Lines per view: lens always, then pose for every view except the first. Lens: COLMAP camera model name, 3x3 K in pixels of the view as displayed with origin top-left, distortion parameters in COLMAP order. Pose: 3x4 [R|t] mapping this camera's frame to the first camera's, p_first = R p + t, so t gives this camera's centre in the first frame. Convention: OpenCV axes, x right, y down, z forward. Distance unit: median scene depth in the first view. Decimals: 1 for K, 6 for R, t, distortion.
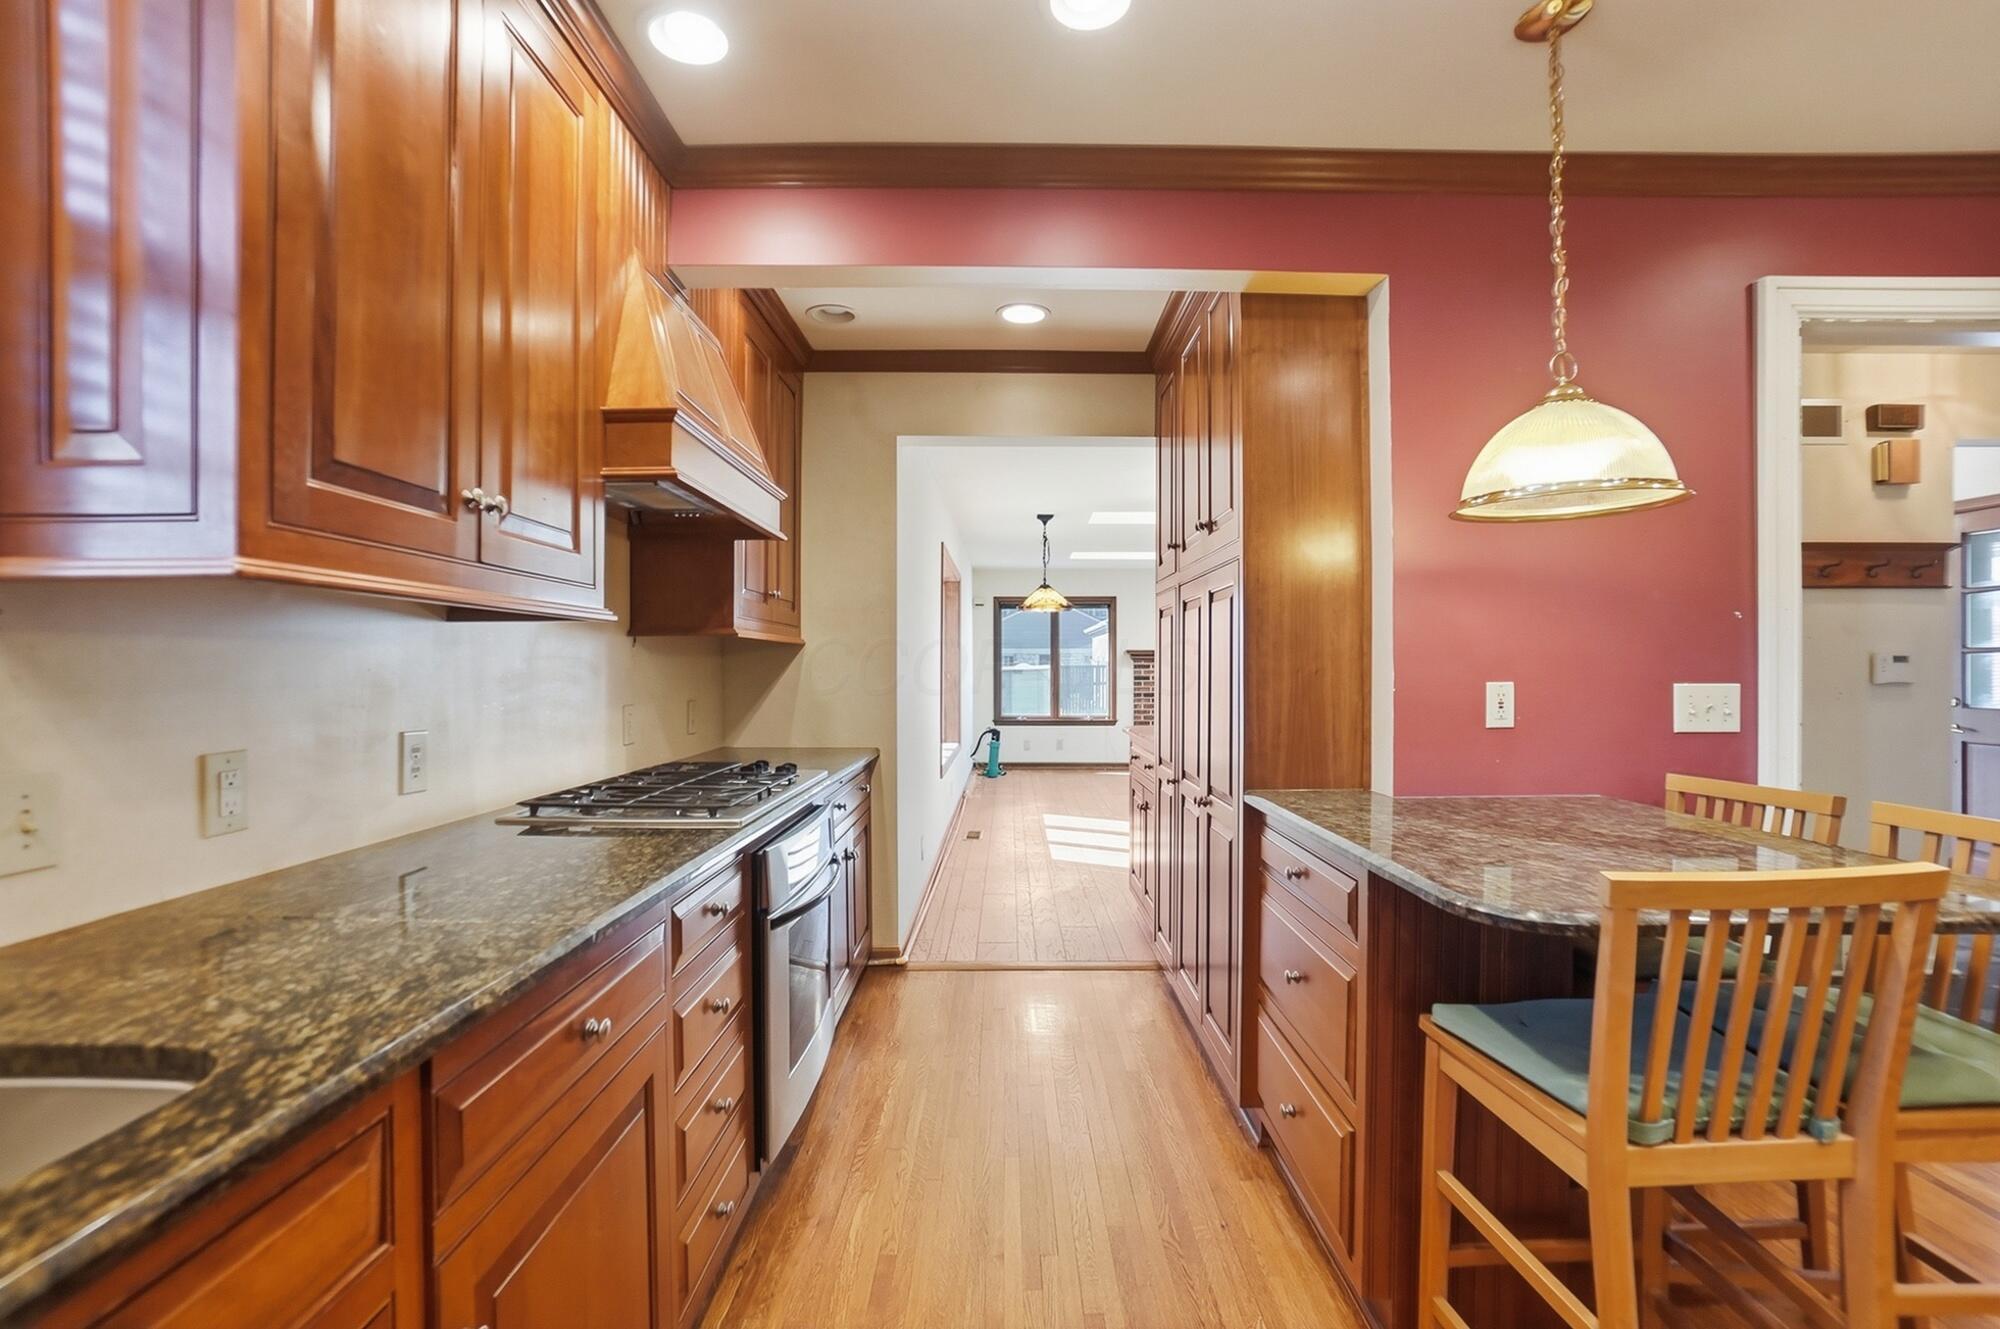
lens RADIAL K [[900.4, 0, 1000.0], [0, 900.4, 664.5], [0, 0, 1]] dist [-0.037517, 0.000002]
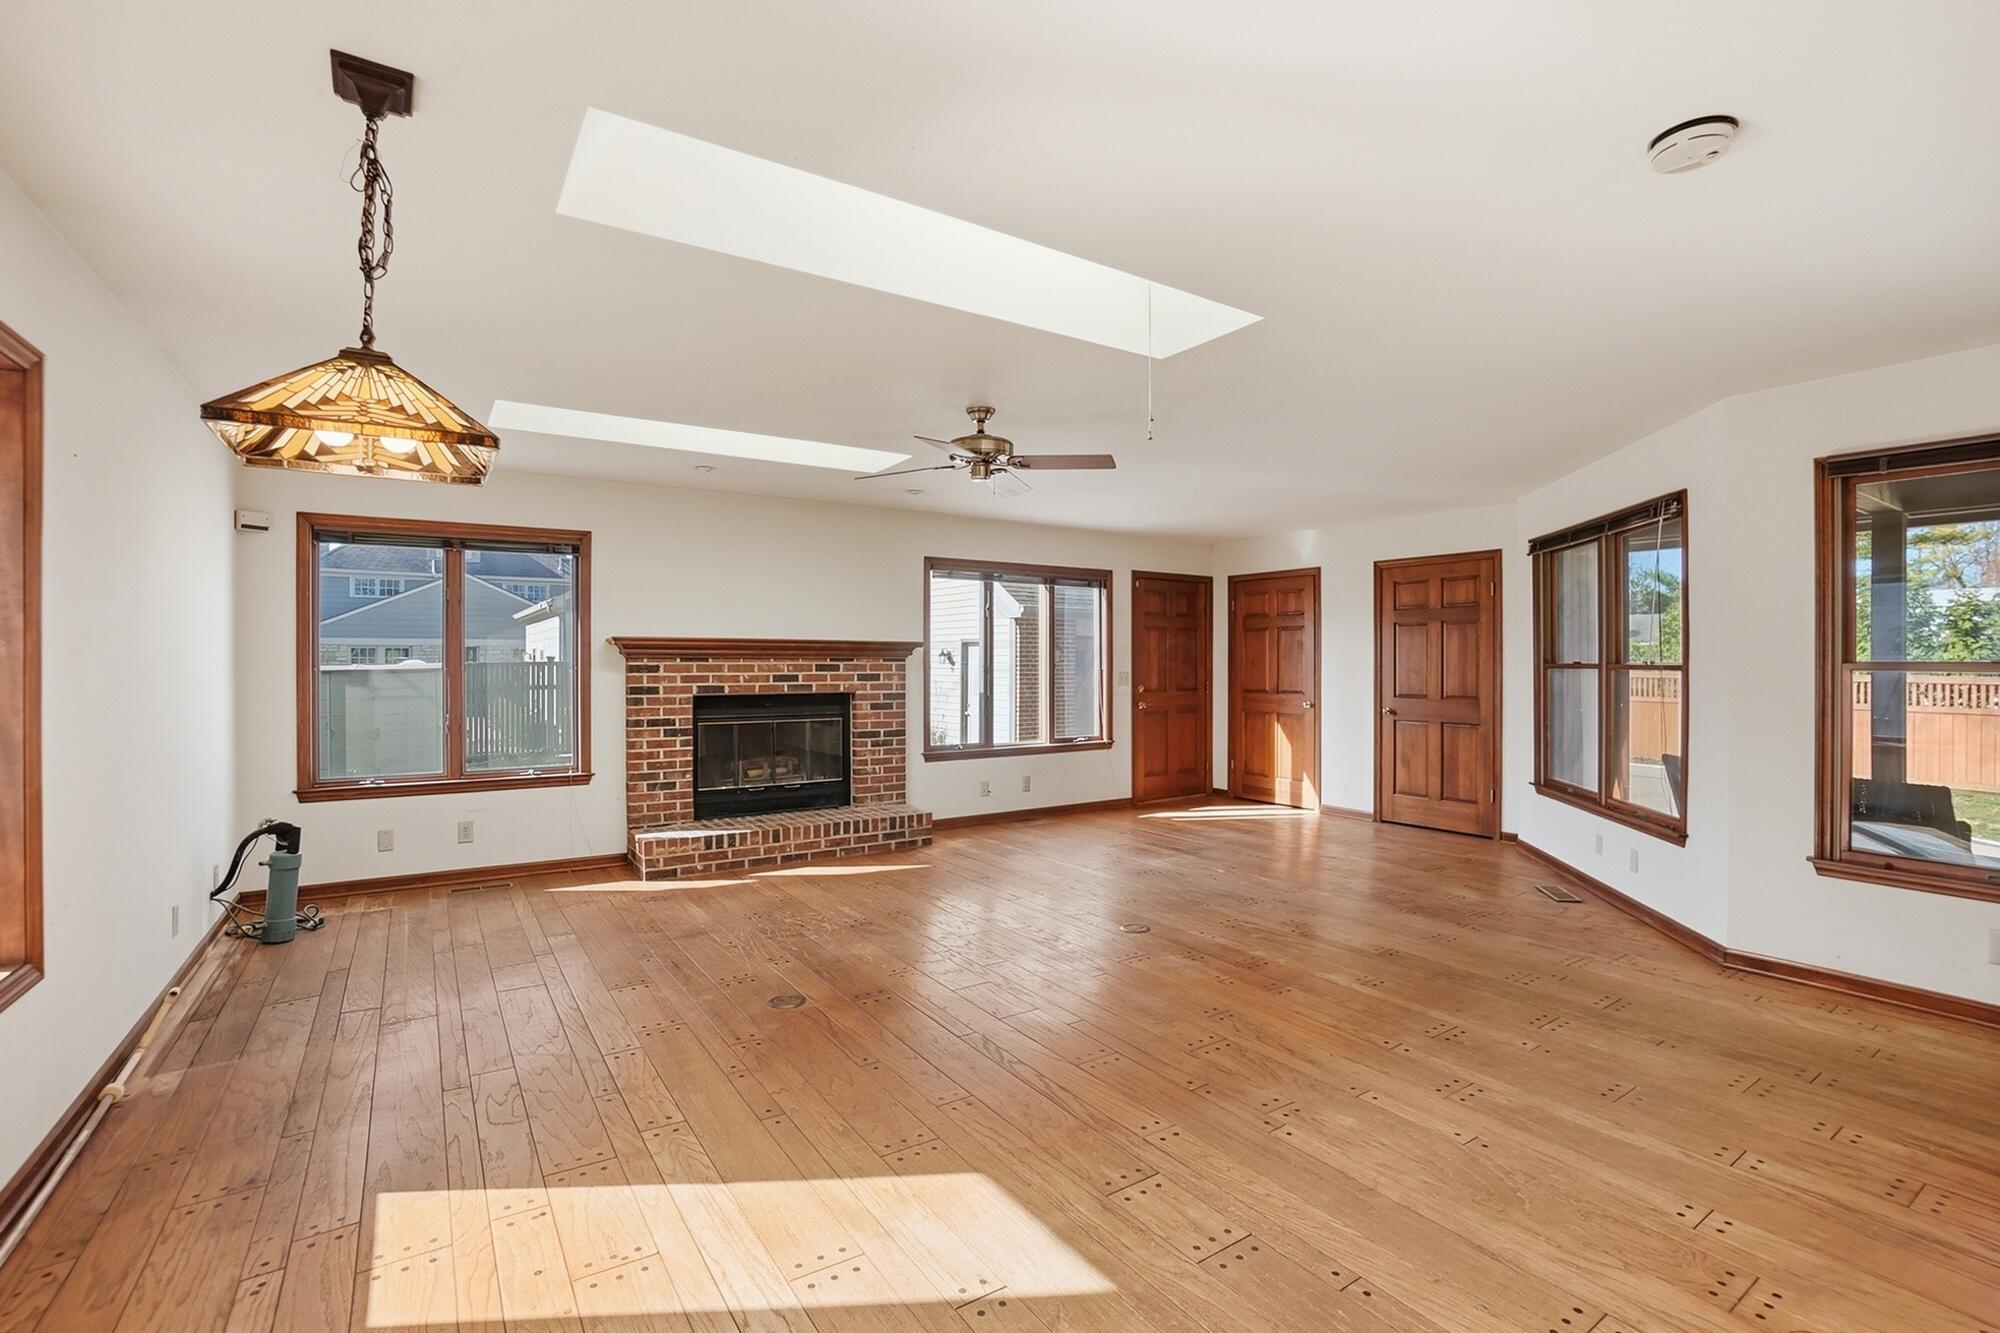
lens RADIAL K [[900.4, 0, 1000.0], [0, 900.4, 666.5], [0, 0, 1]] dist [-0.037517, 0.000002]
pose [[0.827885, -0.001315, 0.560897, 0.173005], [-0.004011, 0.999958, 0.008263, -0.020750], [-0.560884, -0.009091, 0.827845, 2.092825]]
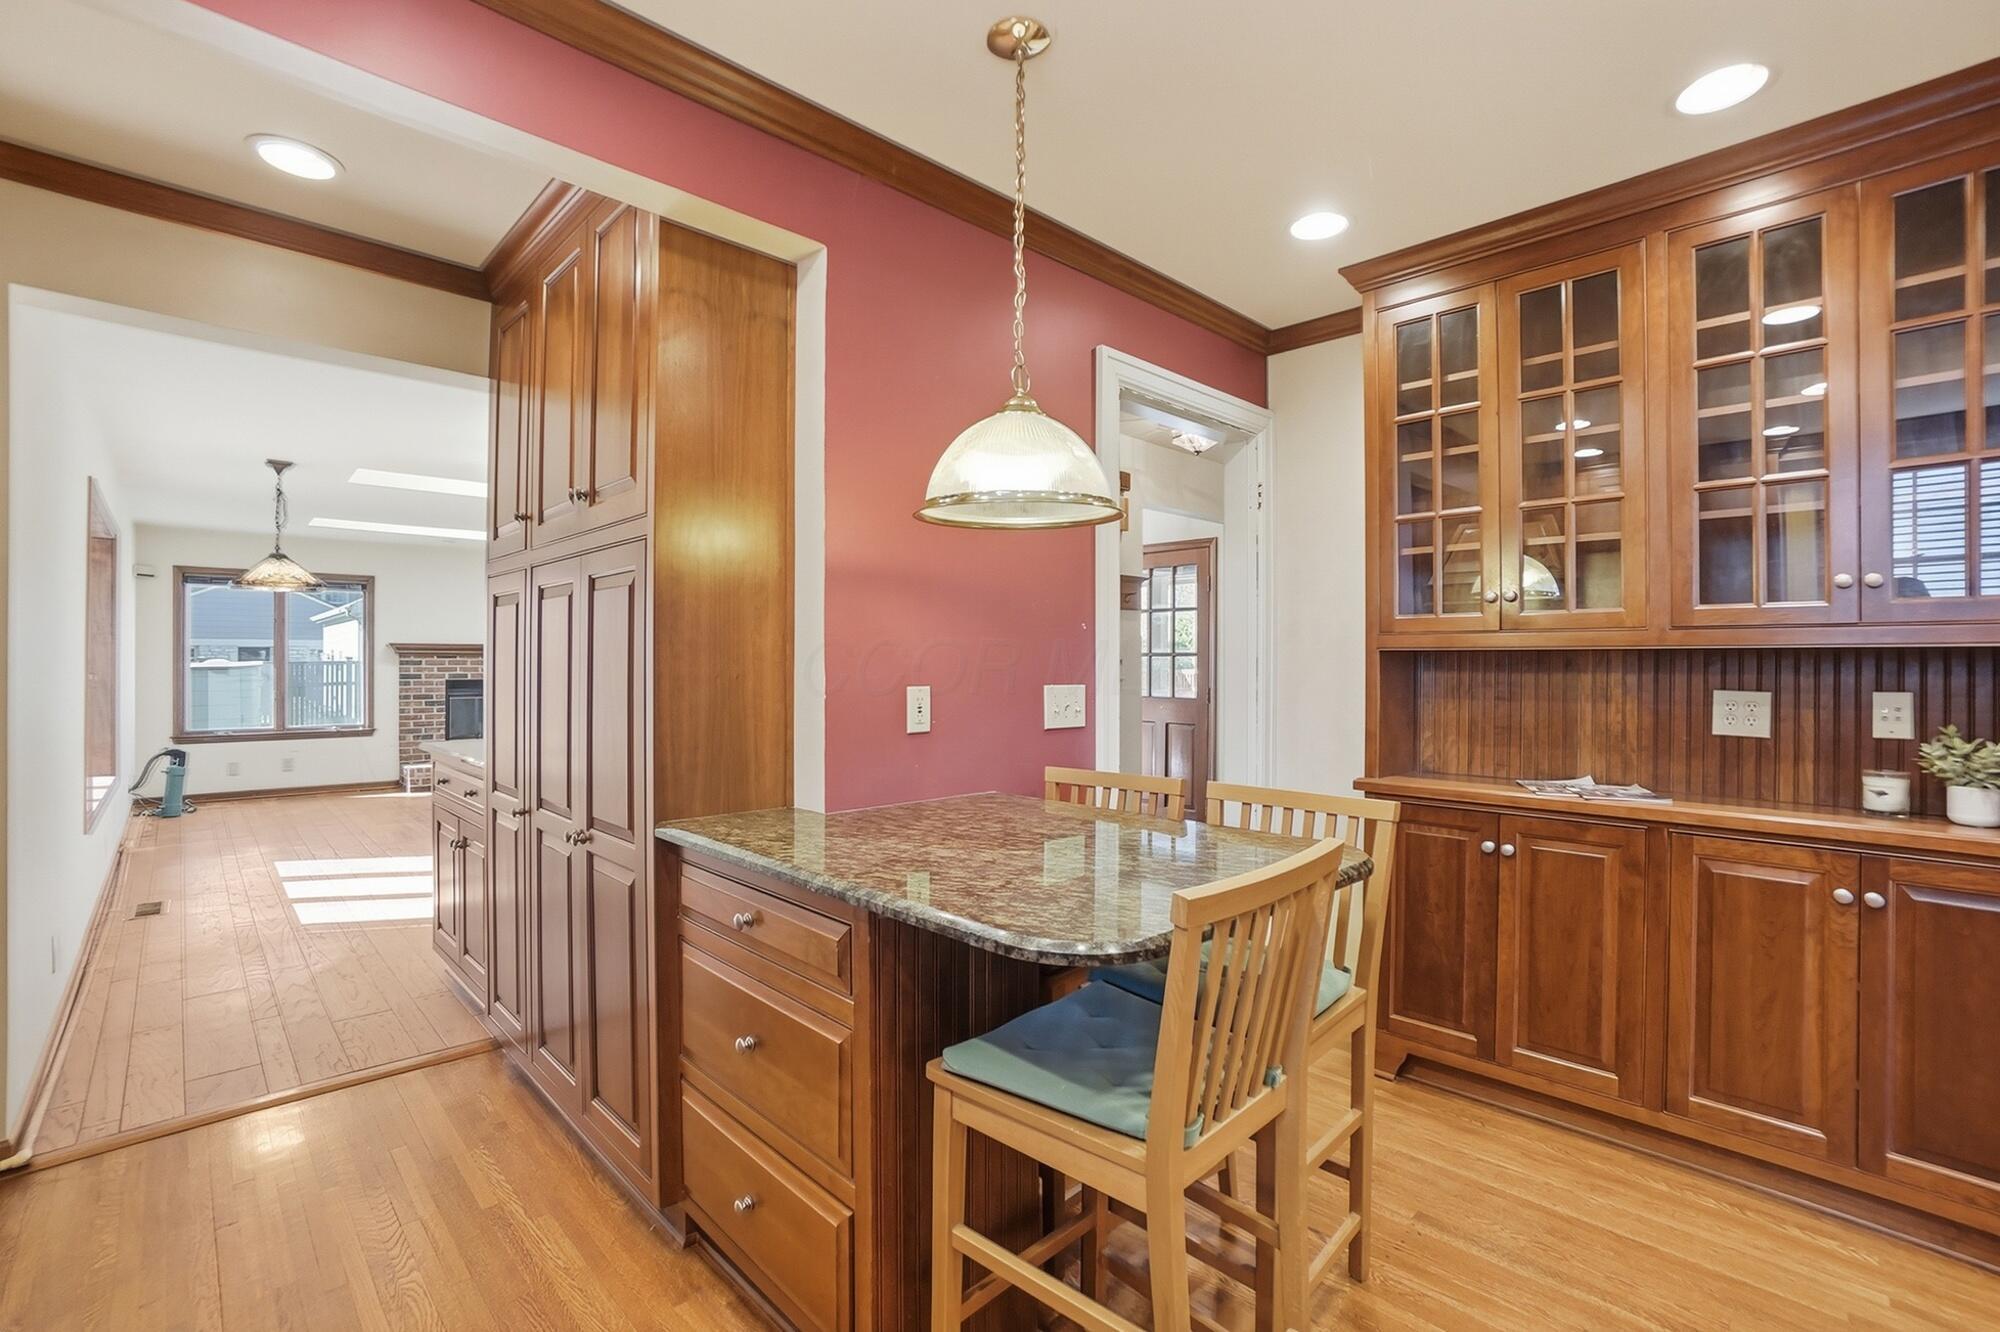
lens RADIAL K [[895.1, 0, 1008.8], [0, 895.1, 659.6], [0, 0, 1]] dist [-0.058456, 0.021543]
pose [[0.714451, 0.005483, 0.699664, -0.059040], [-0.005025, 0.999984, -0.002706, -0.007450], [-0.699667, -0.001583, 0.714467, 0.183934]]
